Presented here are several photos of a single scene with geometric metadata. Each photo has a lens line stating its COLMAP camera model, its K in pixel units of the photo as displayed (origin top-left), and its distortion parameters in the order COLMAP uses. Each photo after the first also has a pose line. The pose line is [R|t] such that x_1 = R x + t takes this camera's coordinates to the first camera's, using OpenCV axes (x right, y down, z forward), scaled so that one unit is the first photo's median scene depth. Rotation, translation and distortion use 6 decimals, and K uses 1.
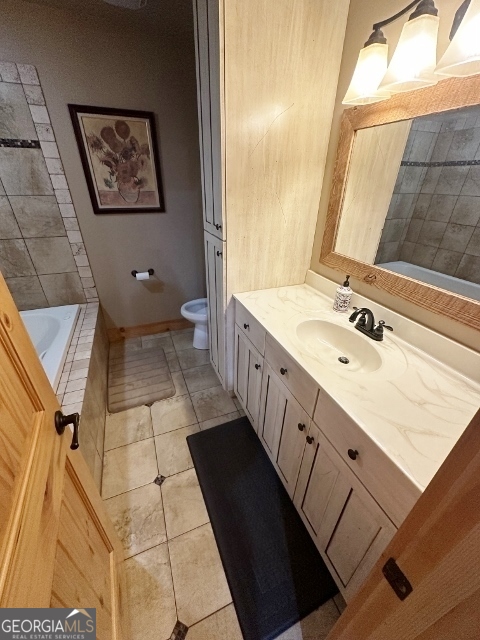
lens RADIAL K [[256.2, 0, 240.0], [0, 256.2, 320.0], [0, 0, 1]] dist [0.001489, 0.000257]
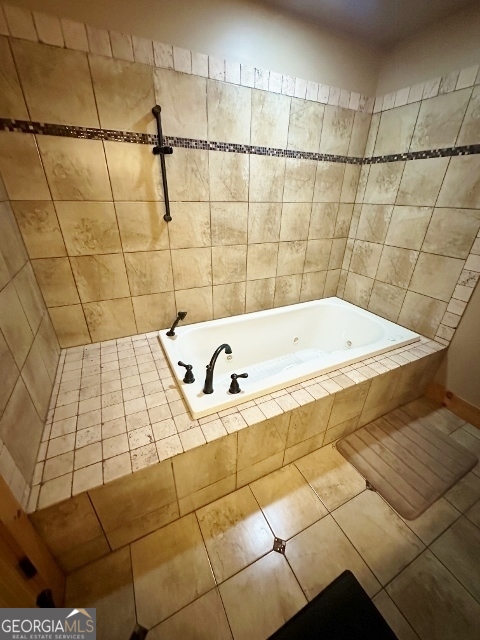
lens RADIAL K [[256.2, 0, 240.0], [0, 256.2, 320.0], [0, 0, 1]] dist [0.001489, 0.000257]
pose [[0.073617, 0.423149, -0.903065, 0.066043], [-0.500074, 0.799116, 0.333676, -0.092093], [0.862848, 0.427035, 0.270434, 0.257817]]
